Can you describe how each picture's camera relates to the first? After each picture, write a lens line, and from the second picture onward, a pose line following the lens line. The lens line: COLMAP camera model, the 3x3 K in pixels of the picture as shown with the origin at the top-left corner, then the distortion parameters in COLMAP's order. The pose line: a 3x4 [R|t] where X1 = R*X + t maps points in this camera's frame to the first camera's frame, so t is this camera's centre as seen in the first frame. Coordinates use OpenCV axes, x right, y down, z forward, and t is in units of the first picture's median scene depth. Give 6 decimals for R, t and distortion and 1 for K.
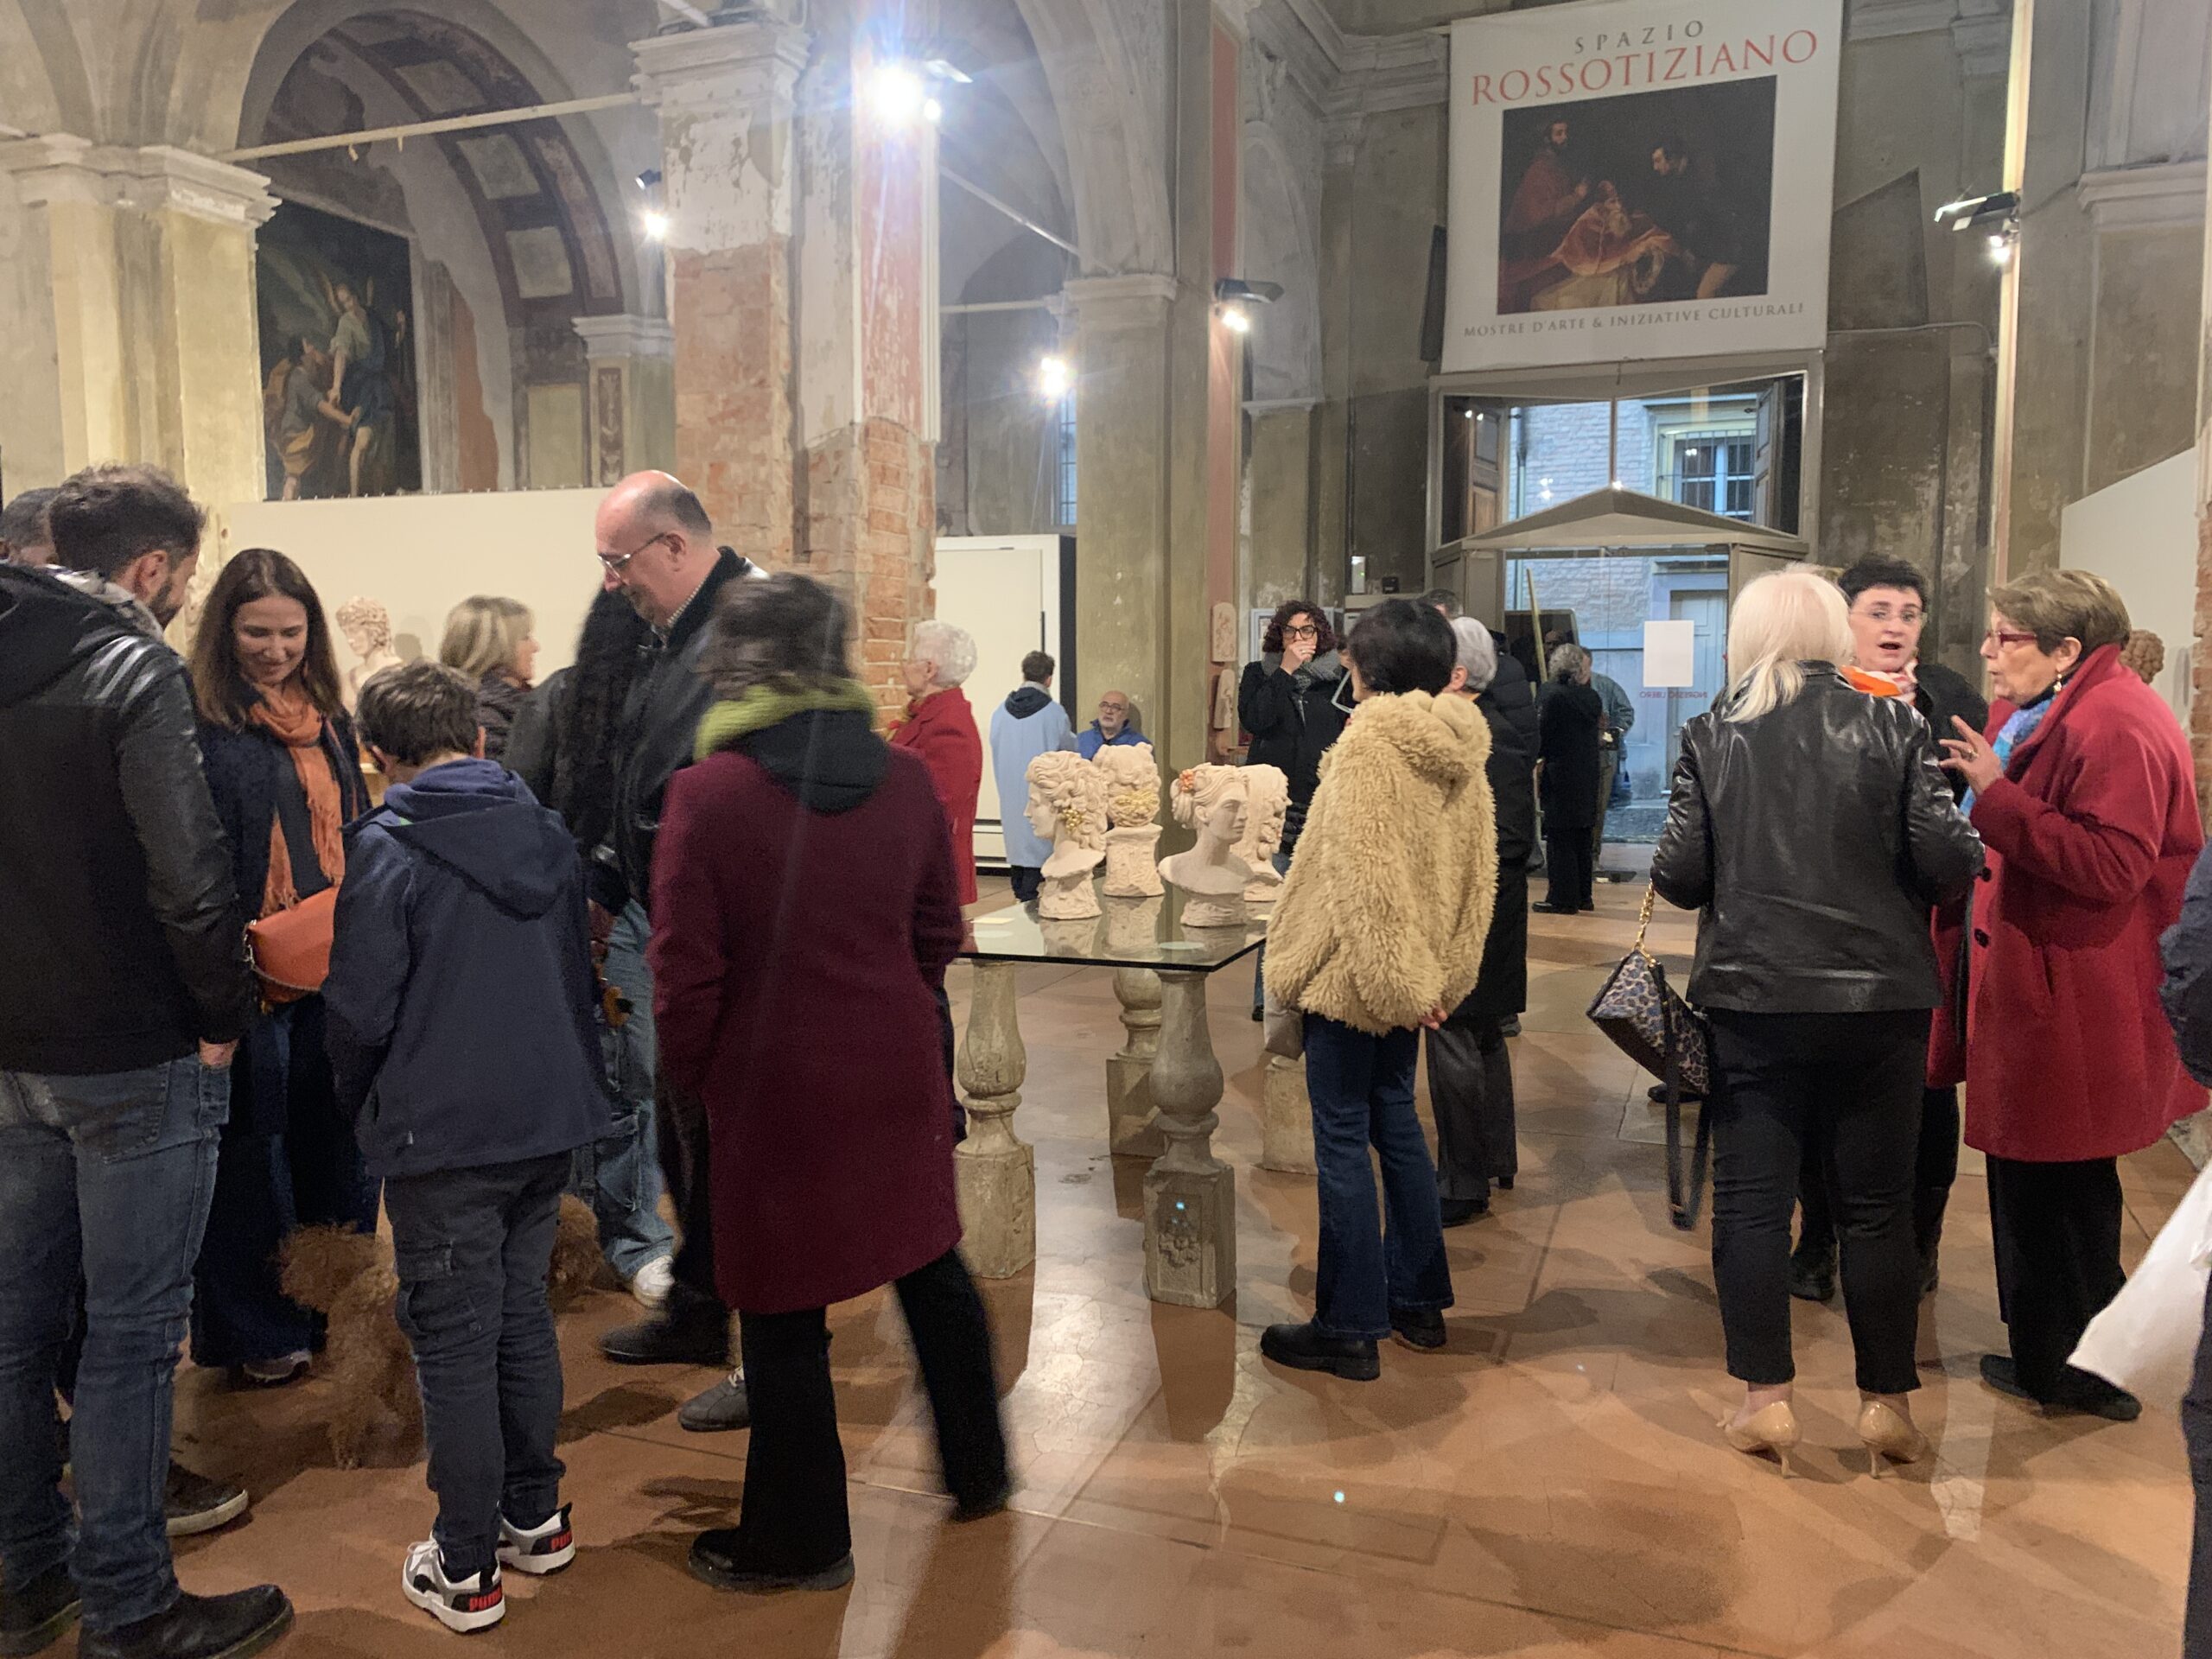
lens RADIAL K [[1706.3, 0, 1106.0], [0, 1706.3, 829.5], [0, 0, 1]] dist [0.012978, -0.010460]
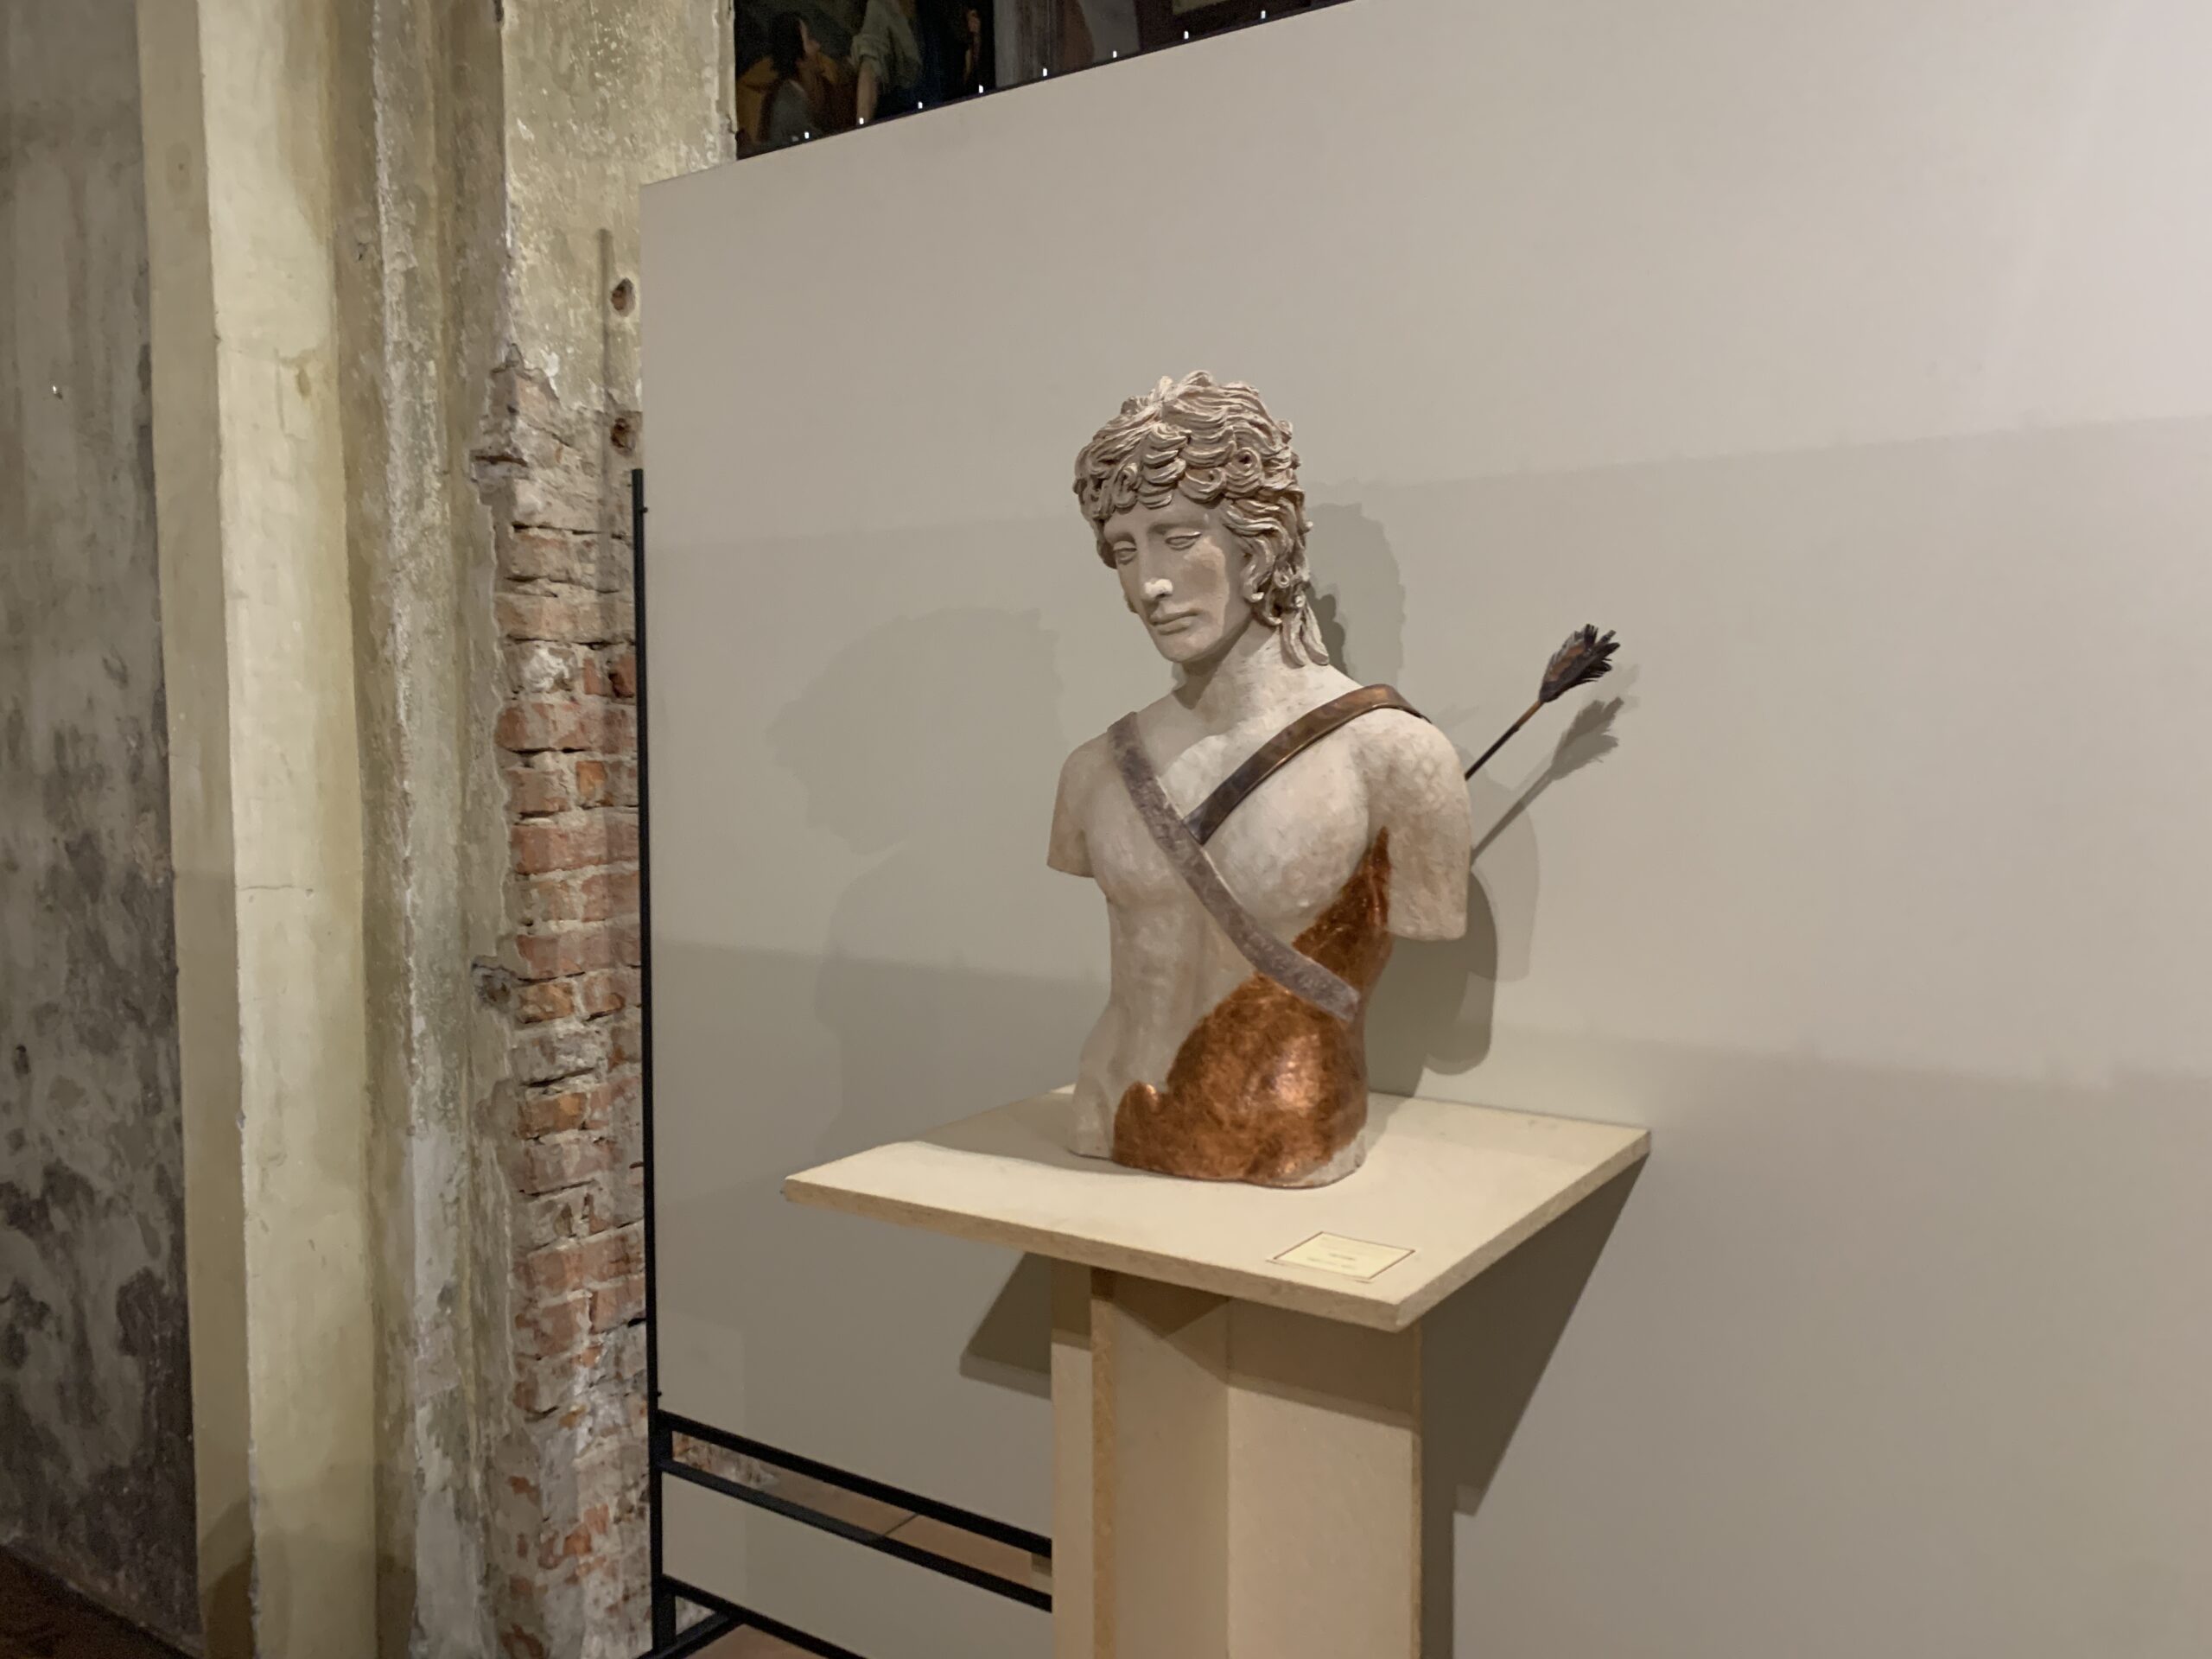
lens RADIAL K [[1706.3, 0, 1106.0], [0, 1706.3, 829.5], [0, 0, 1]] dist [0.012978, -0.010460]
pose [[0.976659, 0.012470, -0.214434, -0.232038], [-0.018284, 0.999516, -0.025151, -0.043948], [0.214017, 0.028484, 0.976415, 0.461452]]
